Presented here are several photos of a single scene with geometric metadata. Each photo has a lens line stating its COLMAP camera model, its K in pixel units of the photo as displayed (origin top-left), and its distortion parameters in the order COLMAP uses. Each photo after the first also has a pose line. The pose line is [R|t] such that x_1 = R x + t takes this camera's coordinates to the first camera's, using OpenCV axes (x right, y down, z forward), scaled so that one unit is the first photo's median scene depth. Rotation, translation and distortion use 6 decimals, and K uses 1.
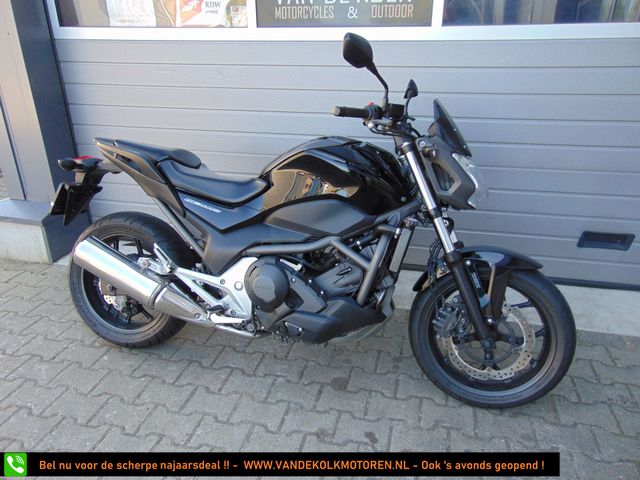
lens RADIAL K [[478.3, 0, 318.6], [0, 478.3, 239.7], [0, 0, 1]] dist [-0.020554, 0.060076]
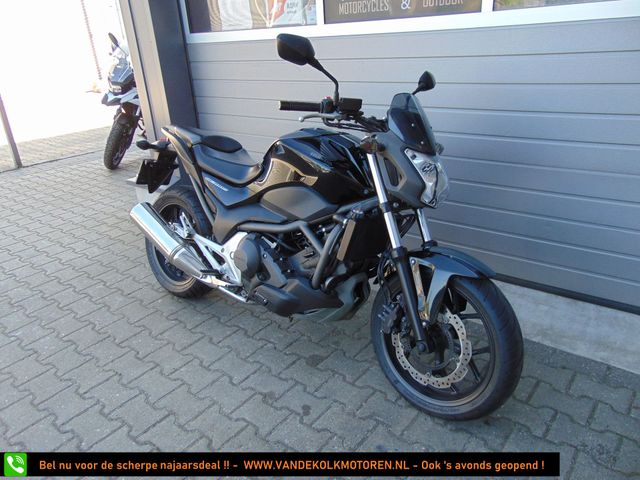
lens RADIAL K [[478.3, 0, 319.6], [0, 478.3, 240.7], [0, 0, 1]] dist [-0.020554, 0.060076]
pose [[0.907220, 0.120212, -0.403113, 0.477643], [-0.110729, 0.992746, 0.046846, -0.016612], [0.405820, 0.002137, 0.913950, 0.026946]]
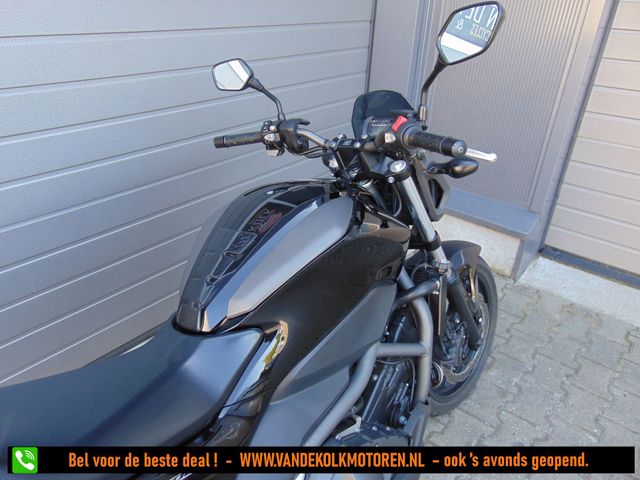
lens RADIAL K [[478.3, 0, 317.0], [0, 478.3, 237.0], [0, 0, 1]] dist [-0.020554, 0.060076]
pose [[0.418942, -0.409066, 0.810650, -0.410260], [0.308847, 0.903739, 0.296429, -0.310977], [-0.853874, 0.126180, 0.504952, 0.695198]]
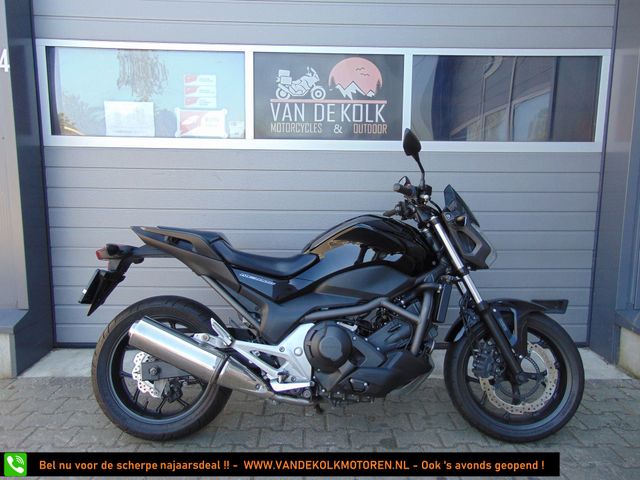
lens RADIAL K [[478.3, 0, 319.2], [0, 478.3, 242.0], [0, 0, 1]] dist [-0.020554, 0.060076]
pose [[0.965565, -0.024256, 0.259028, -0.384007], [0.090467, 0.964814, -0.246880, 0.125511], [-0.243925, 0.261812, 0.933785, -0.060628]]
